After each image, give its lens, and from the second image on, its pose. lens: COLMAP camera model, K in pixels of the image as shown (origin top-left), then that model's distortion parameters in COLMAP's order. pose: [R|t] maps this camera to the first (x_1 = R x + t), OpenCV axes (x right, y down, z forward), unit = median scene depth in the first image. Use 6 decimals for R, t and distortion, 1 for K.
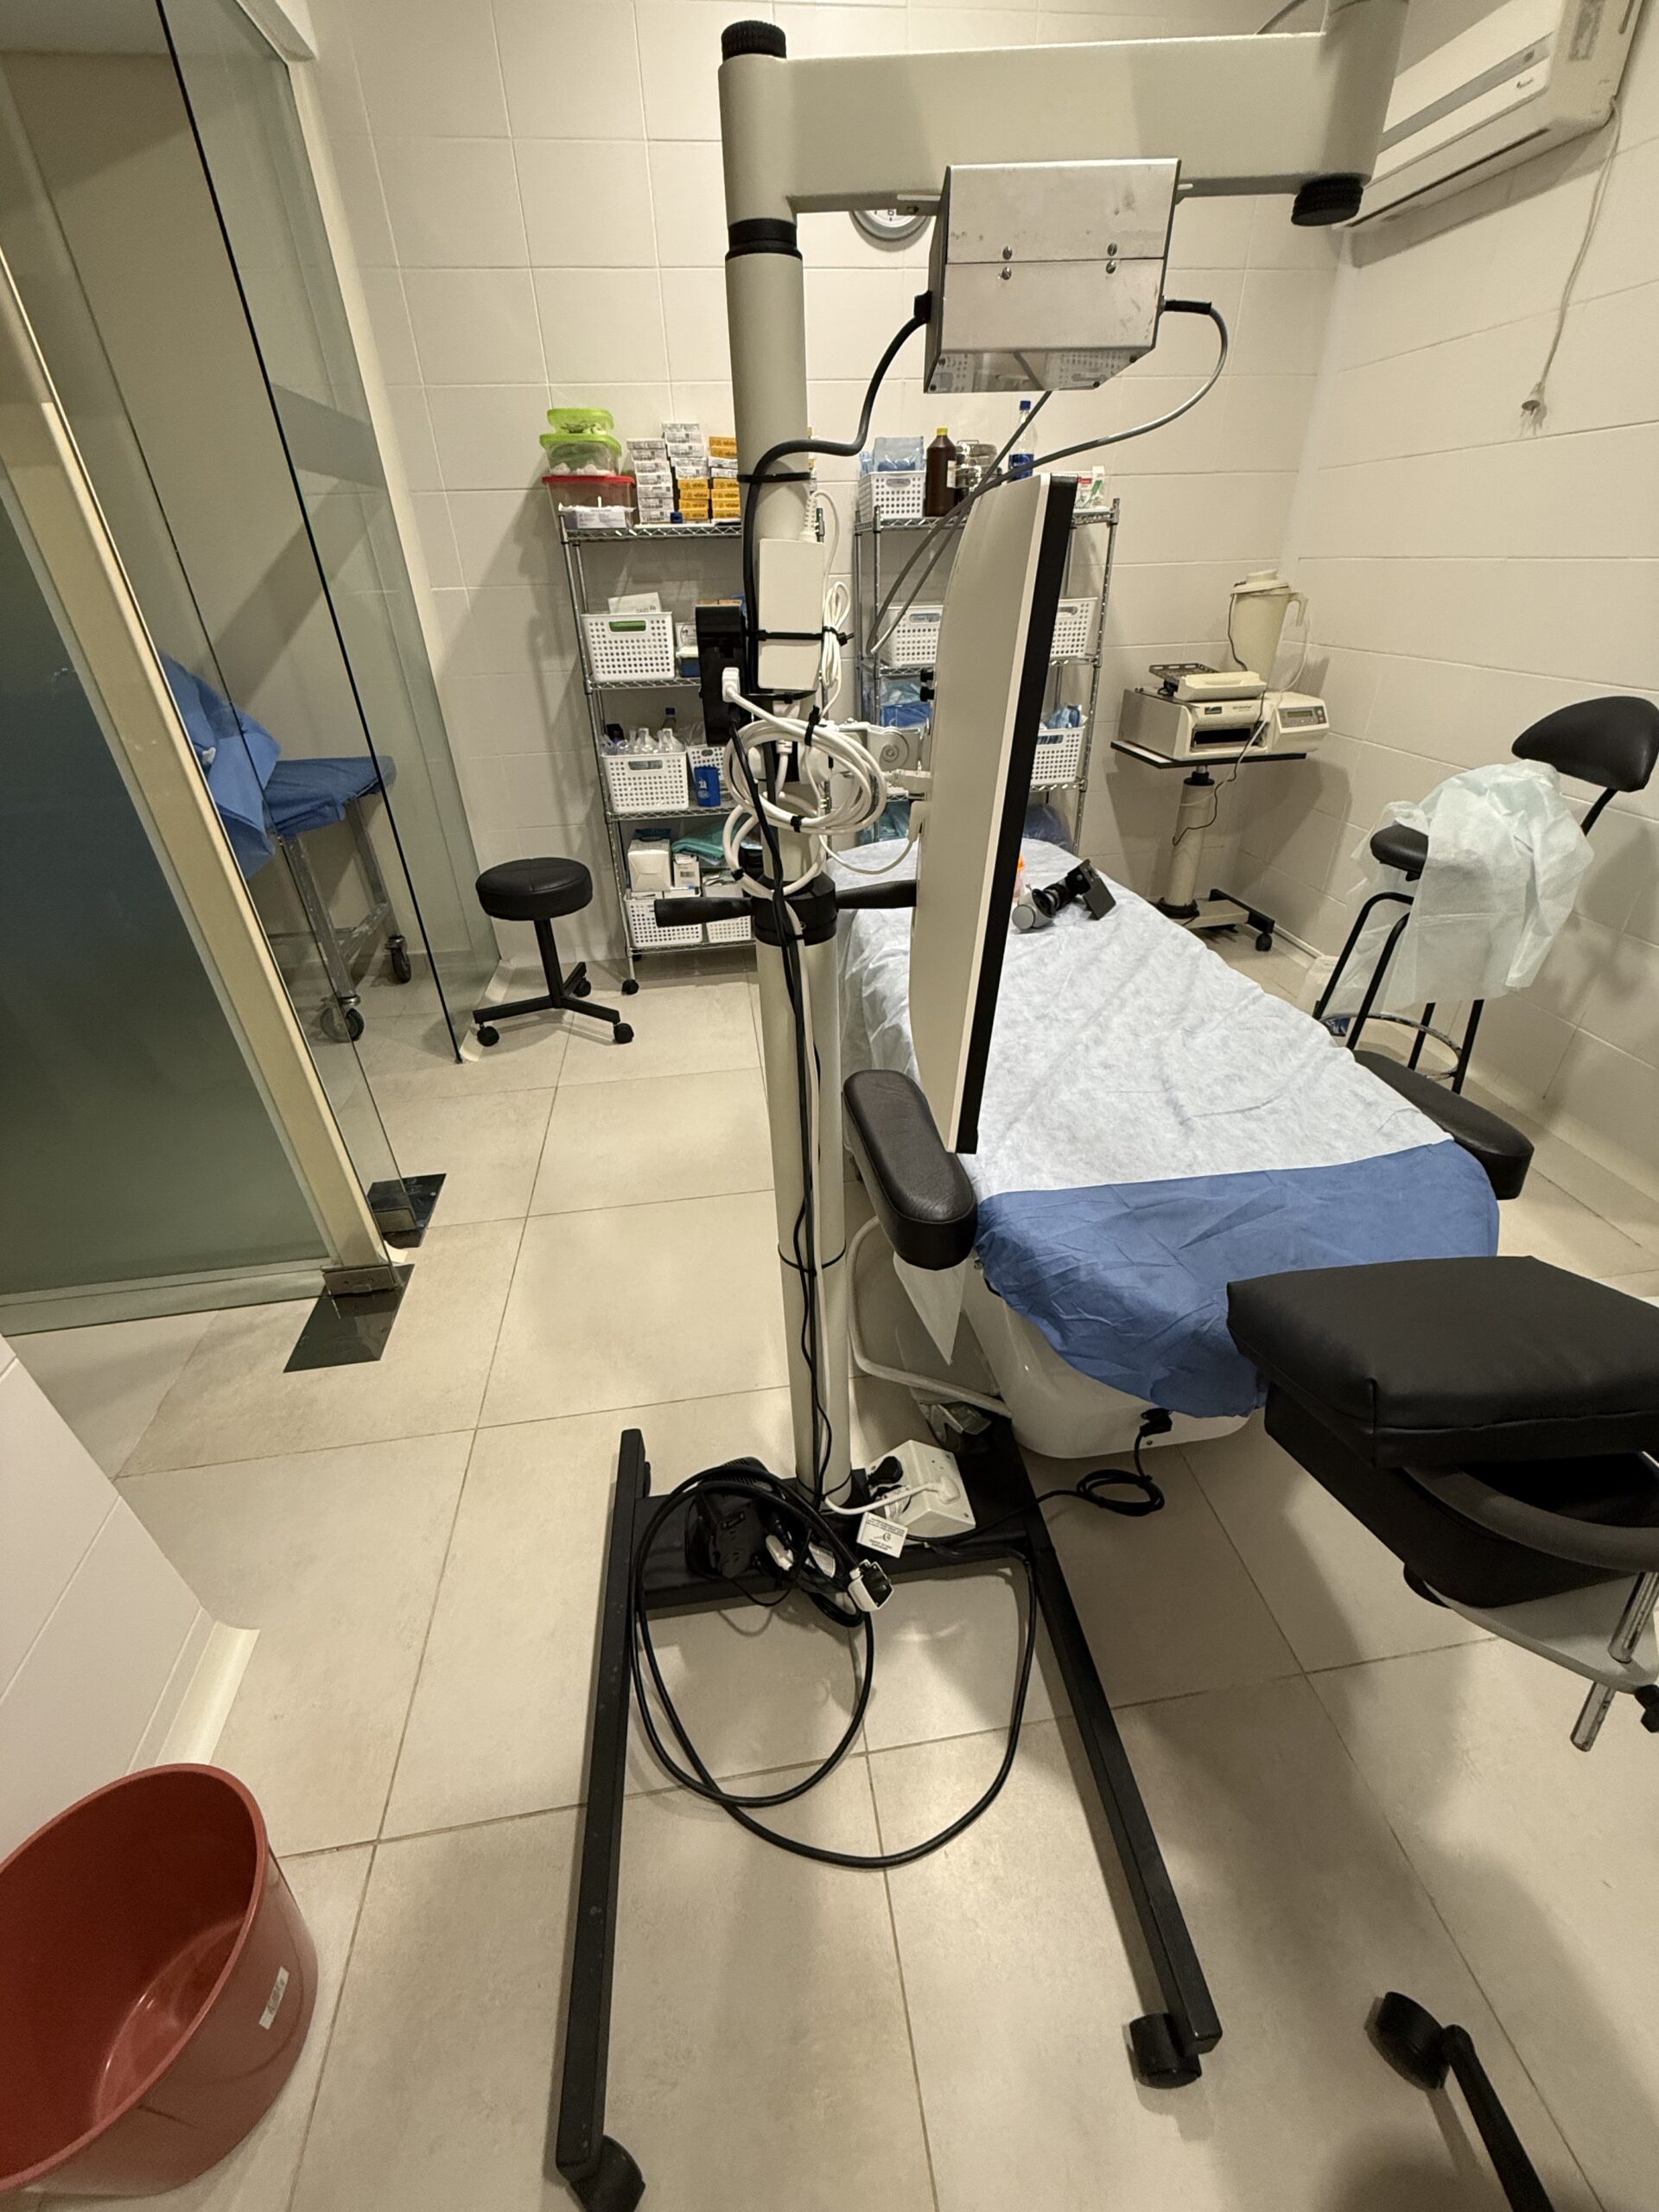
lens RADIAL K [[885.5, 0, 829.5], [0, 885.5, 1106.0], [0, 0, 1]] dist [0.001102, 0.000190]
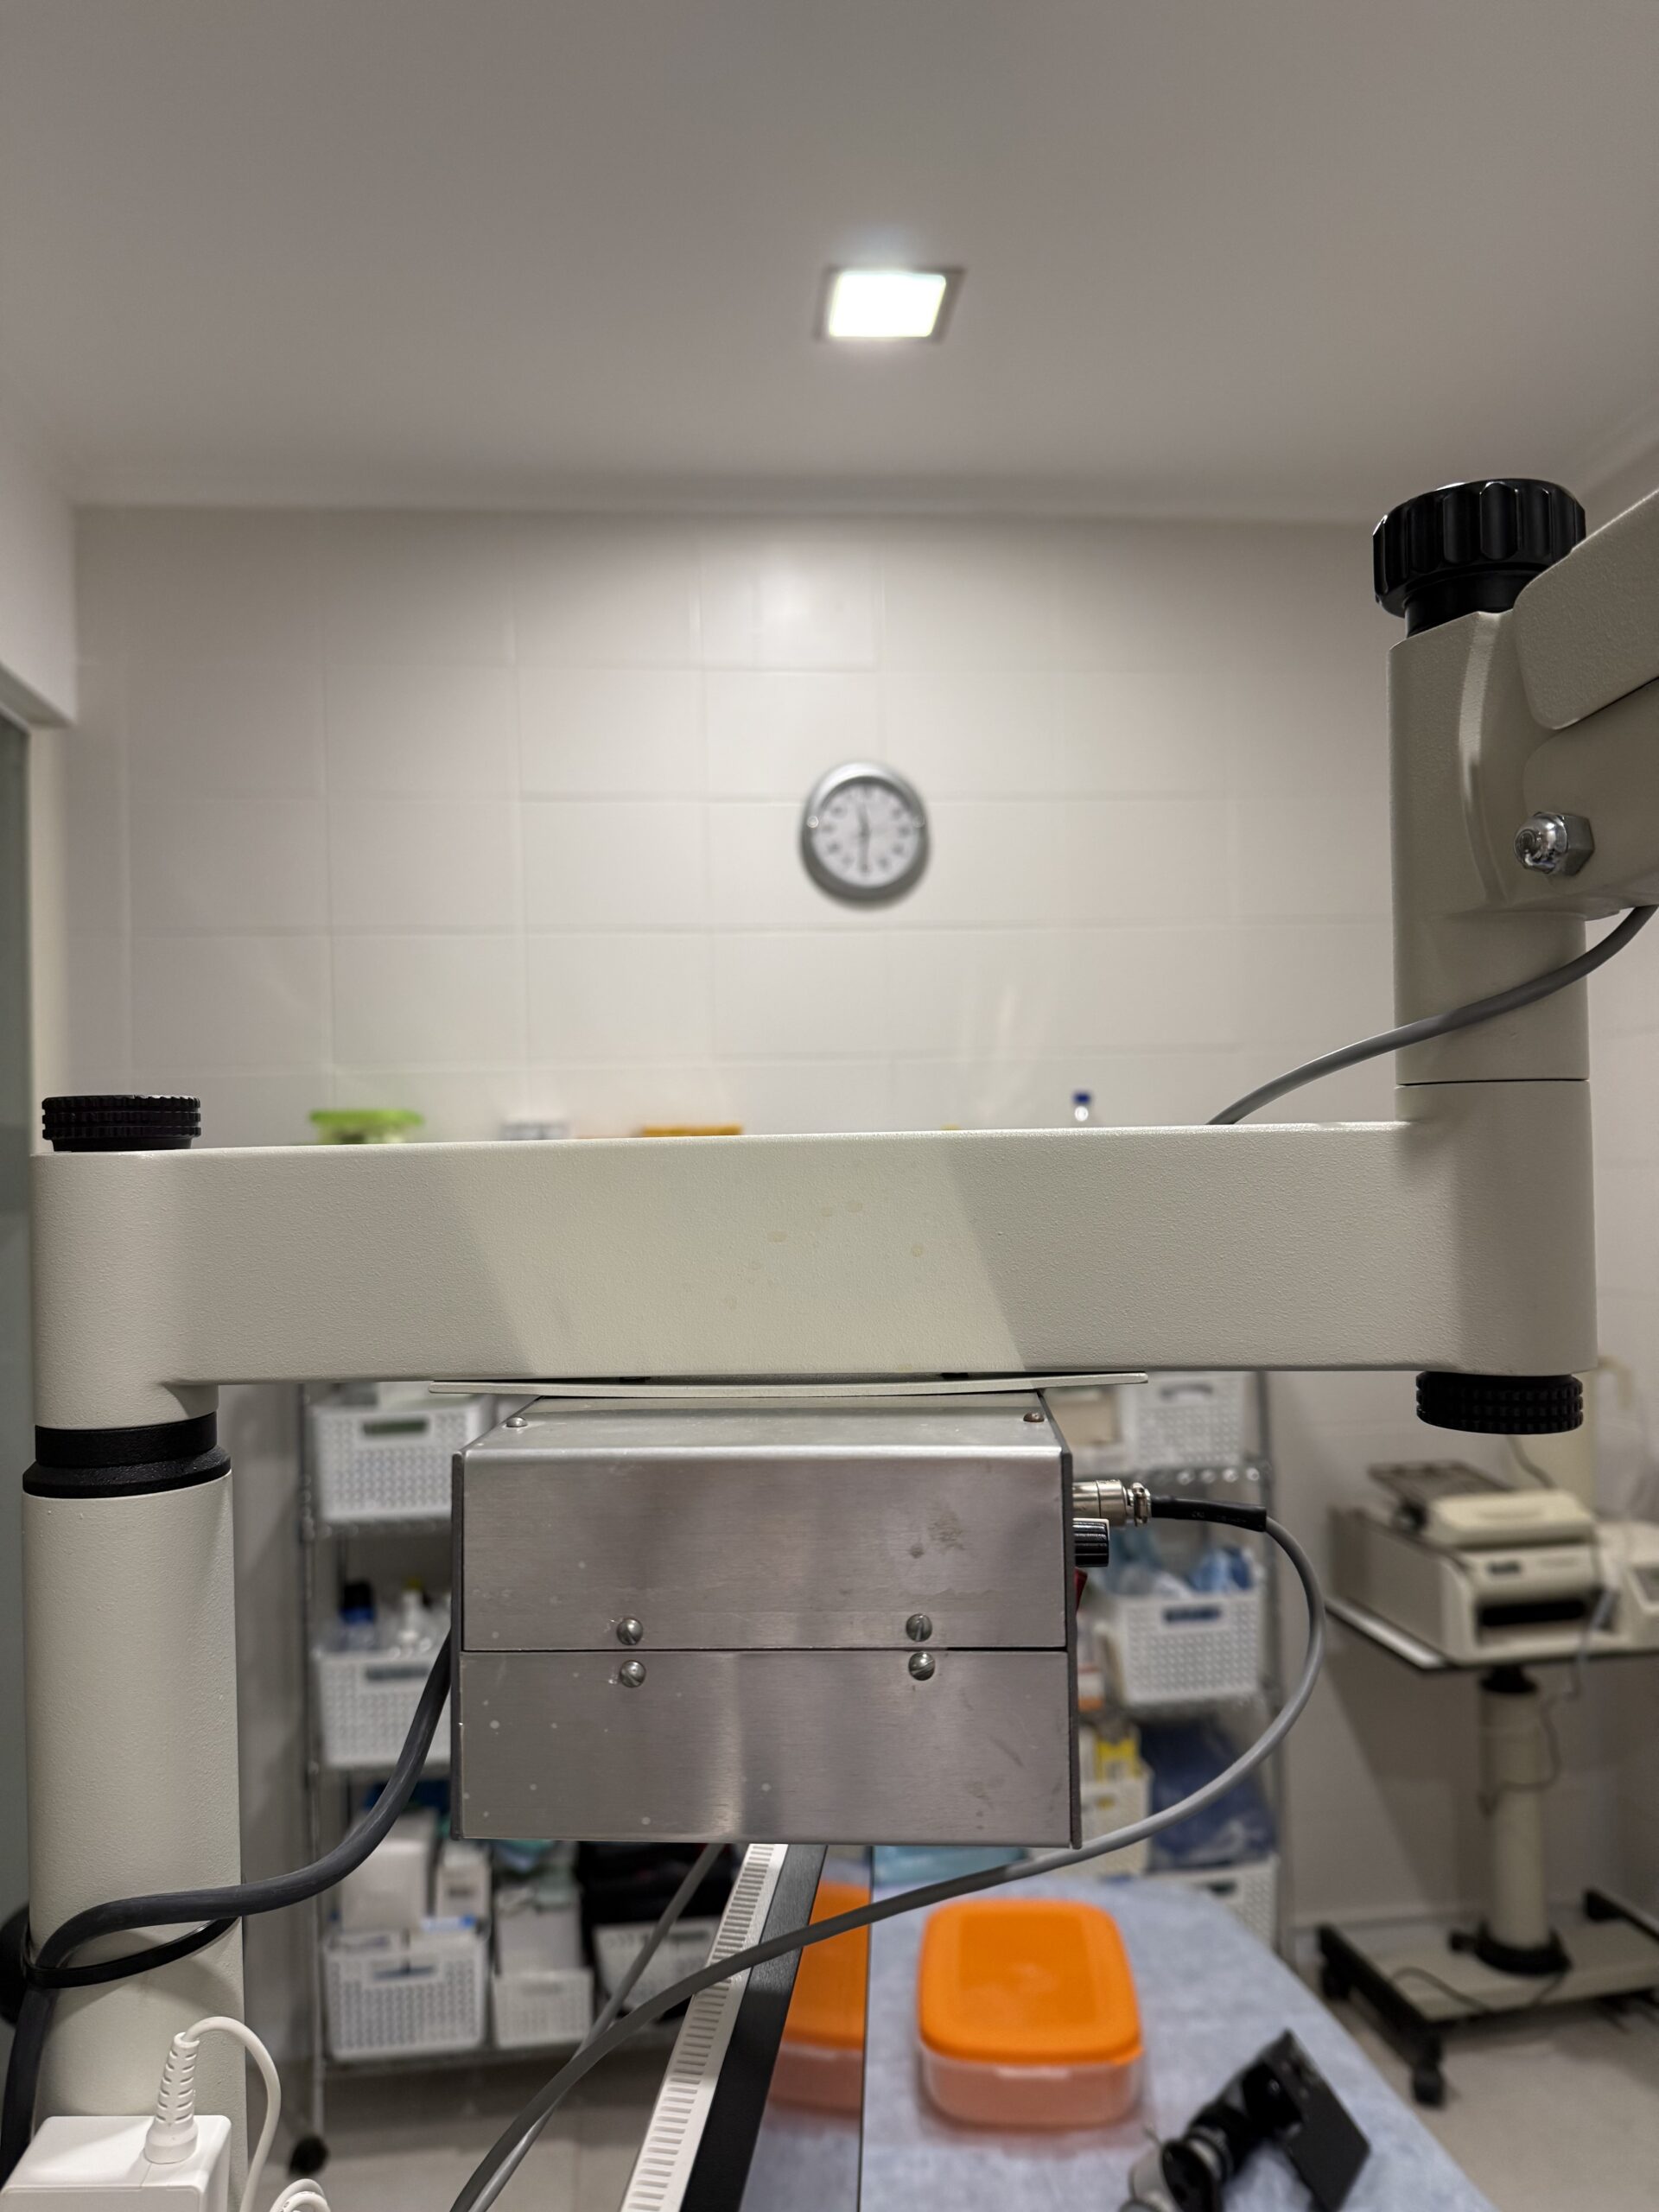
lens RADIAL K [[1580.4, 0, 829.5], [0, 1580.4, 1106.0], [0, 0, 1]] dist [-0.017023, 0.000684]
pose [[0.999684, -0.006255, -0.024334, 0.061915], [-0.008063, 0.837412, -0.546512, -0.164239], [0.023796, 0.546536, 0.837098, 0.073002]]
